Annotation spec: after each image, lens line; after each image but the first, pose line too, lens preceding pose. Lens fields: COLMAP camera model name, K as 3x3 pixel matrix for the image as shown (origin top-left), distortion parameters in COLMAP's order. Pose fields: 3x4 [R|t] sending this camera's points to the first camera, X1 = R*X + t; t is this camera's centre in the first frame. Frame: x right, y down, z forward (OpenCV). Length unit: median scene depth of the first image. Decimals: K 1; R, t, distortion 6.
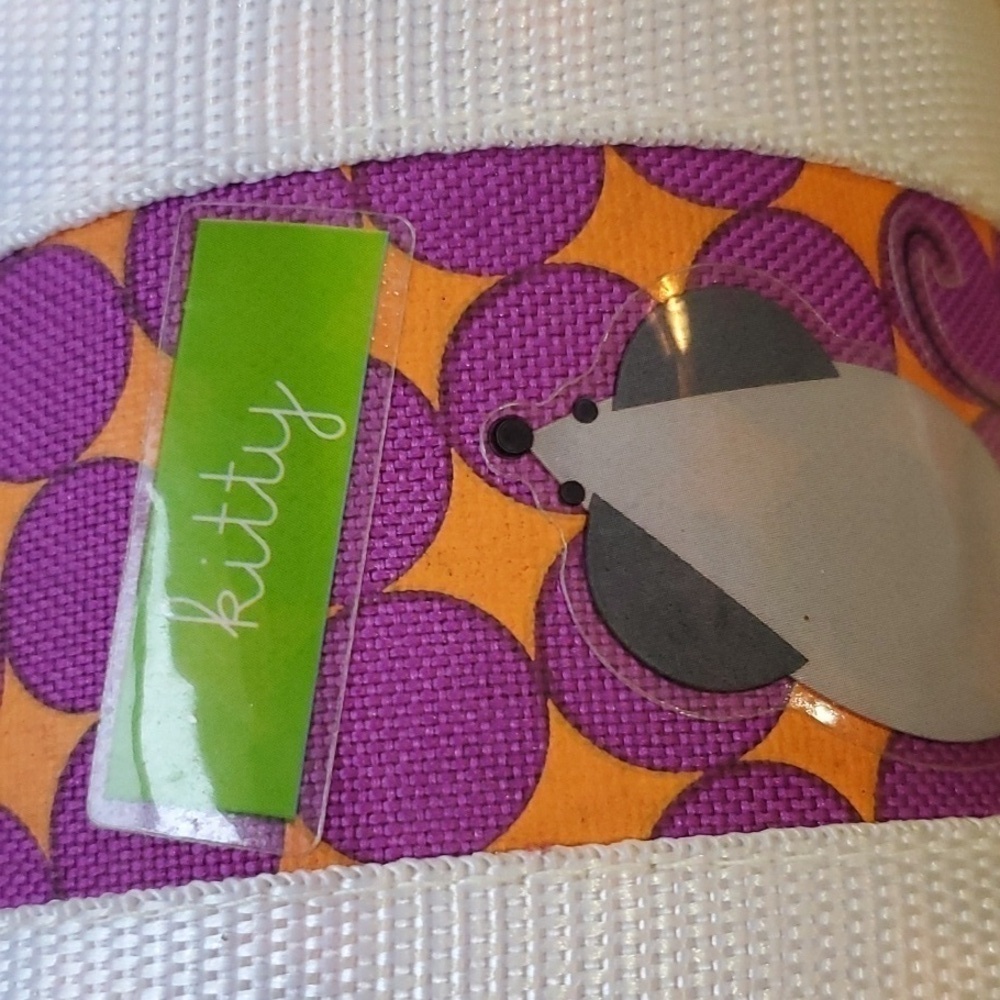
lens RADIAL K [[1887.9, 0, 500.0], [0, 1887.9, 500.0], [0, 0, 1]] dist [0.170856, -0.131975]
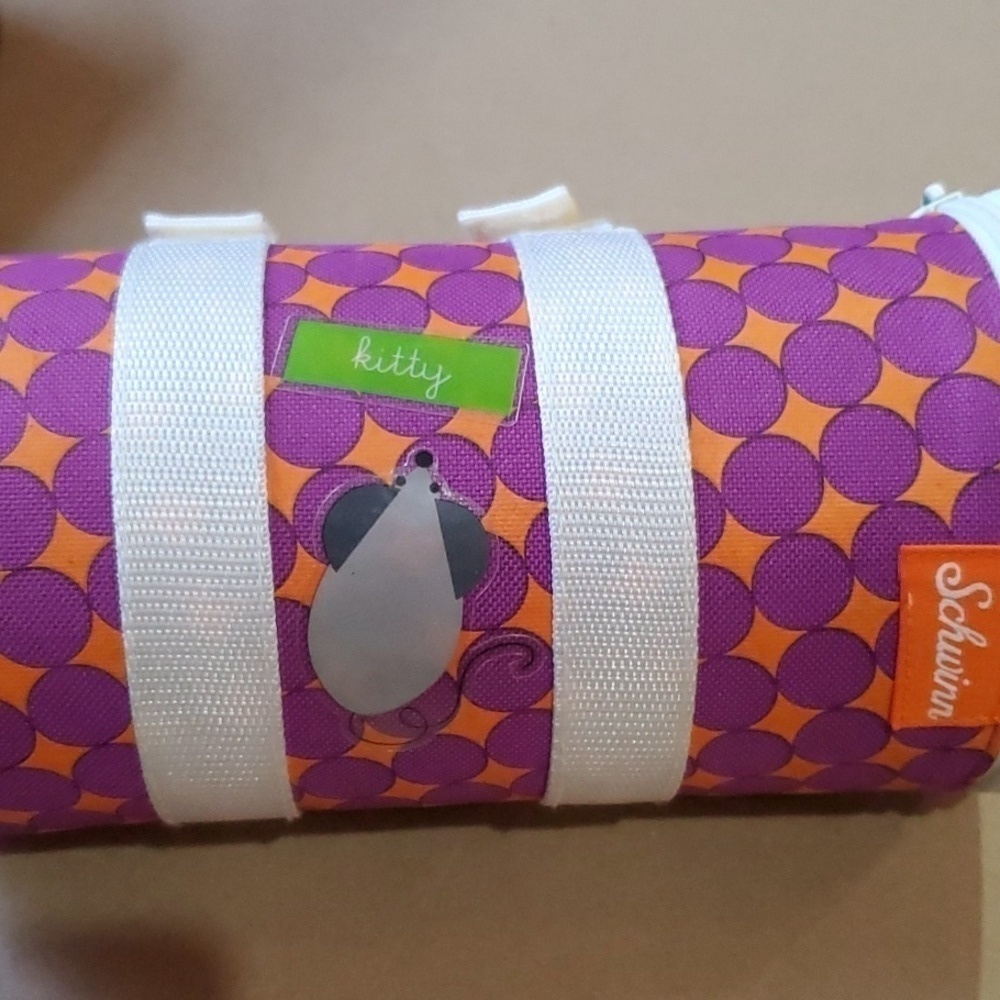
lens RADIAL K [[1887.9, 0, 500.0], [0, 1887.9, 500.0], [0, 0, 1]] dist [0.170856, -0.131975]
pose [[-0.004683, 0.975156, -0.221468, 0.638283], [-0.989528, 0.027432, 0.141710, -0.505727], [0.144265, 0.219813, 0.964816, -1.481702]]
